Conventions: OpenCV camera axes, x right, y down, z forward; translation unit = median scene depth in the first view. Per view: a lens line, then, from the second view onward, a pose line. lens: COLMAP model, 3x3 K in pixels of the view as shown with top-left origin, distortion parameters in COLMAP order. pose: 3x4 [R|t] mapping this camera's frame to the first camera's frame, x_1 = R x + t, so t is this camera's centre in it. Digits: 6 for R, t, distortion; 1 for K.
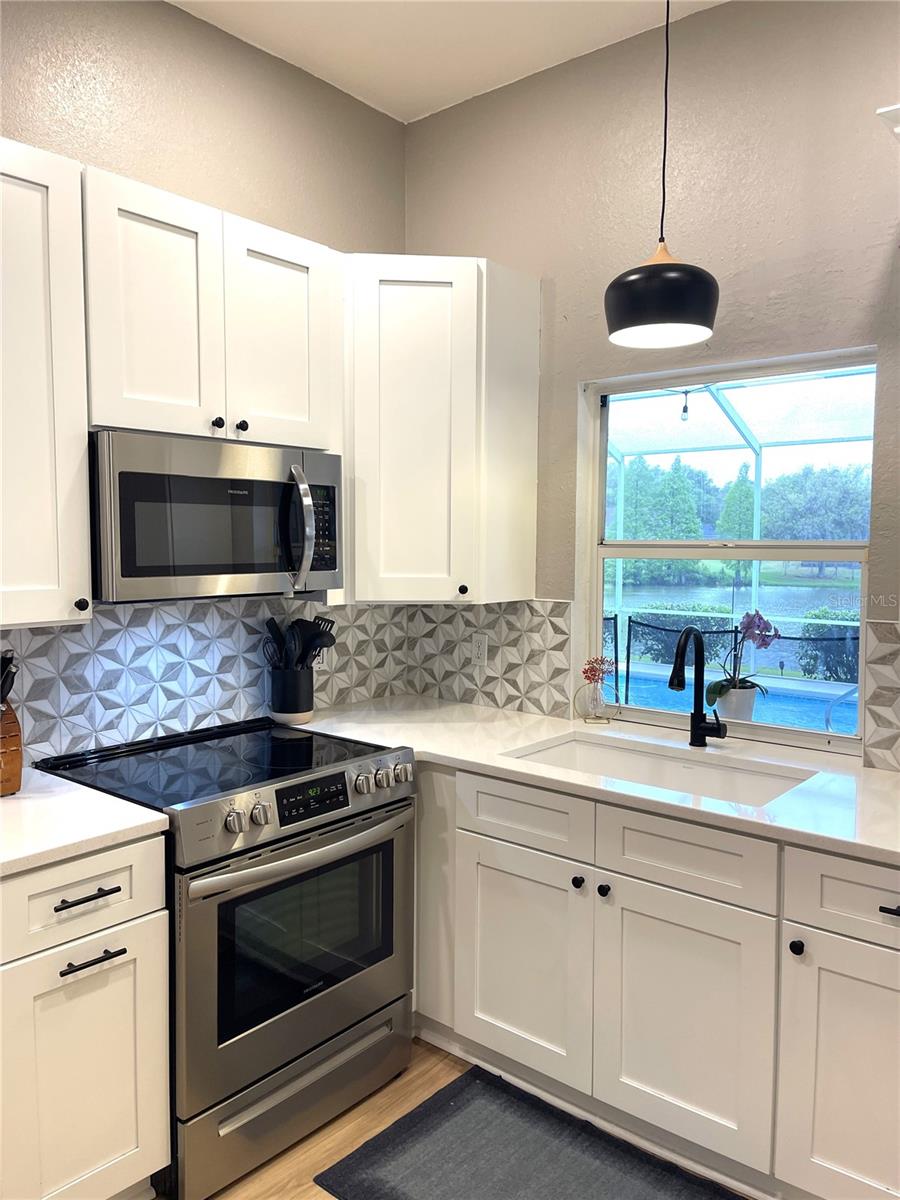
lens RADIAL K [[904.1, 0, 450.3], [0, 904.1, 594.2], [0, 0, 1]] dist [0.066727, -0.072537]
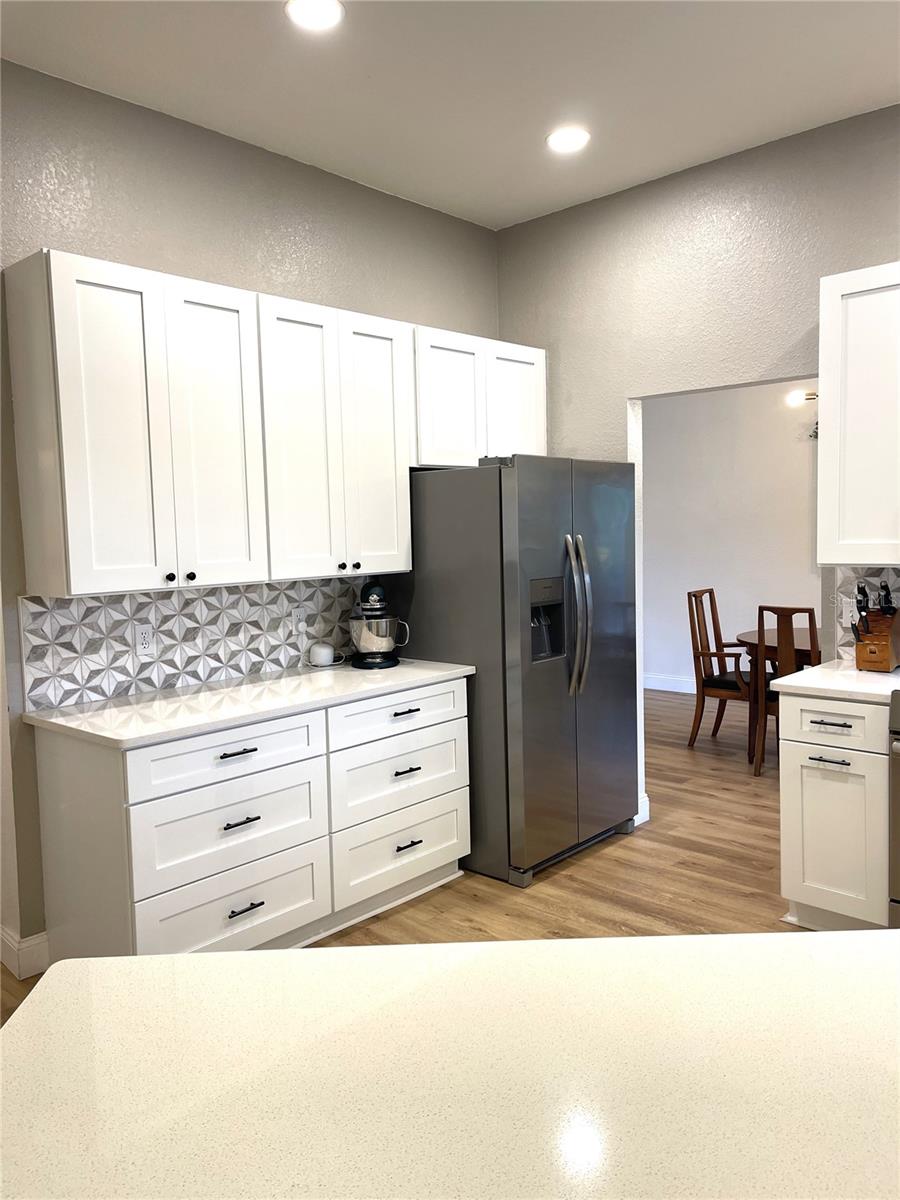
lens RADIAL K [[904.1, 0, 447.9], [0, 904.1, 598.1], [0, 0, 1]] dist [0.066727, -0.072537]
pose [[-0.057802, 0.072499, -0.995692, 0.902279], [-0.040204, 0.996382, 0.074883, 0.000904], [0.997518, 0.044359, -0.054678, 0.255227]]
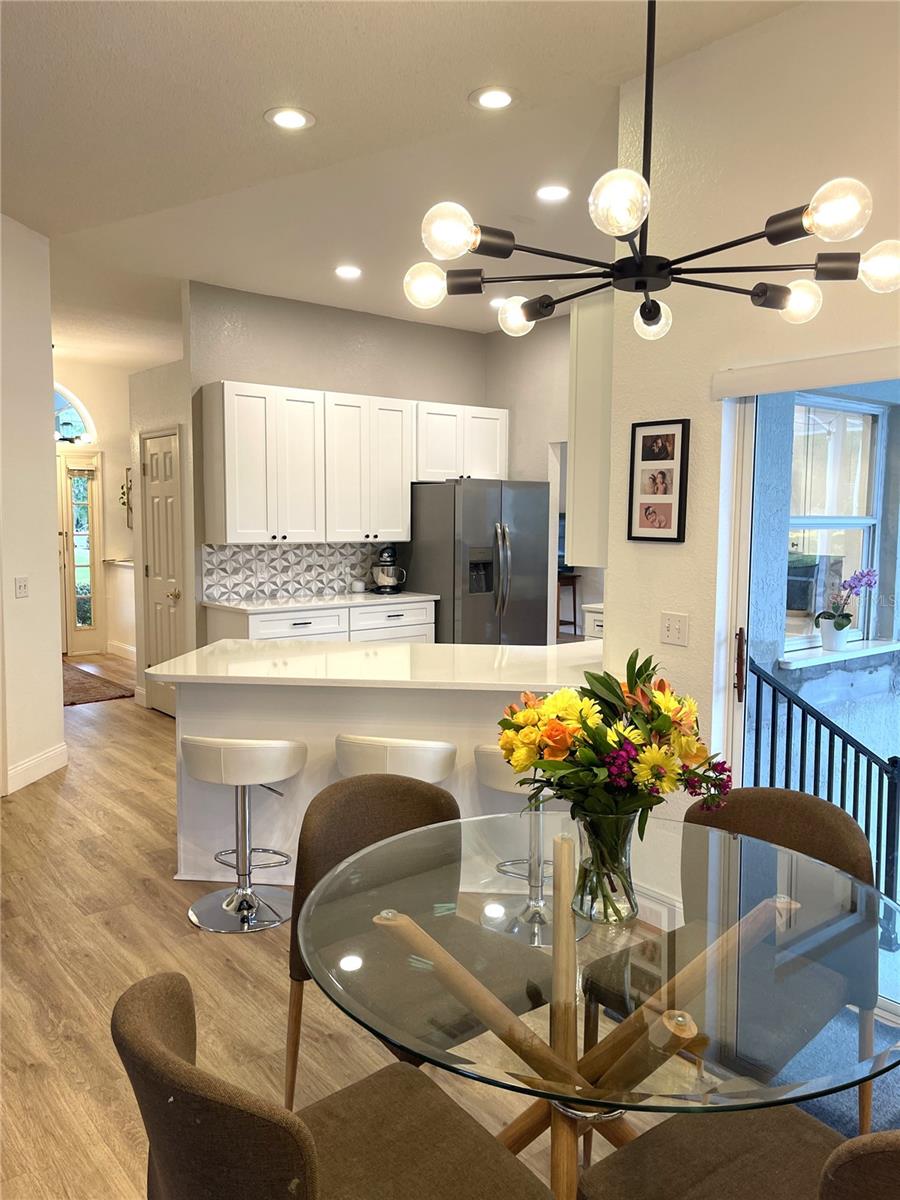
lens RADIAL K [[904.1, 0, 456.4], [0, 904.1, 600.6], [0, 0, 1]] dist [0.066727, -0.072537]
pose [[-0.191414, 0.083039, -0.977990, 1.942184], [-0.074314, 0.992328, 0.098801, -0.026425], [0.978692, 0.091590, -0.183774, 0.727911]]
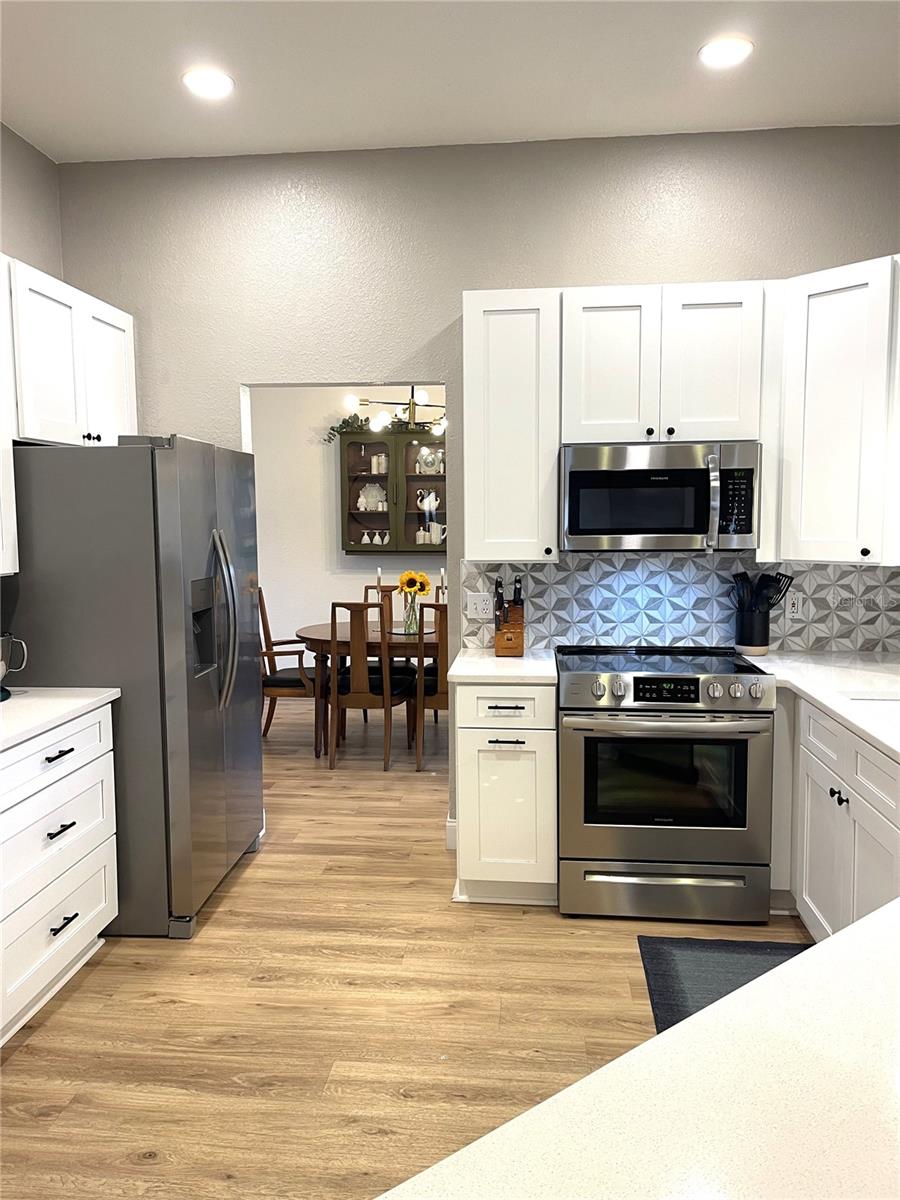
lens RADIAL K [[904.1, 0, 448.7], [0, 904.1, 598.6], [0, 0, 1]] dist [0.066727, -0.072537]
pose [[0.560782, 0.064608, -0.825439, 0.703271], [-0.042593, 0.997882, 0.049169, 0.019891], [0.826867, 0.007585, 0.562346, -0.081603]]
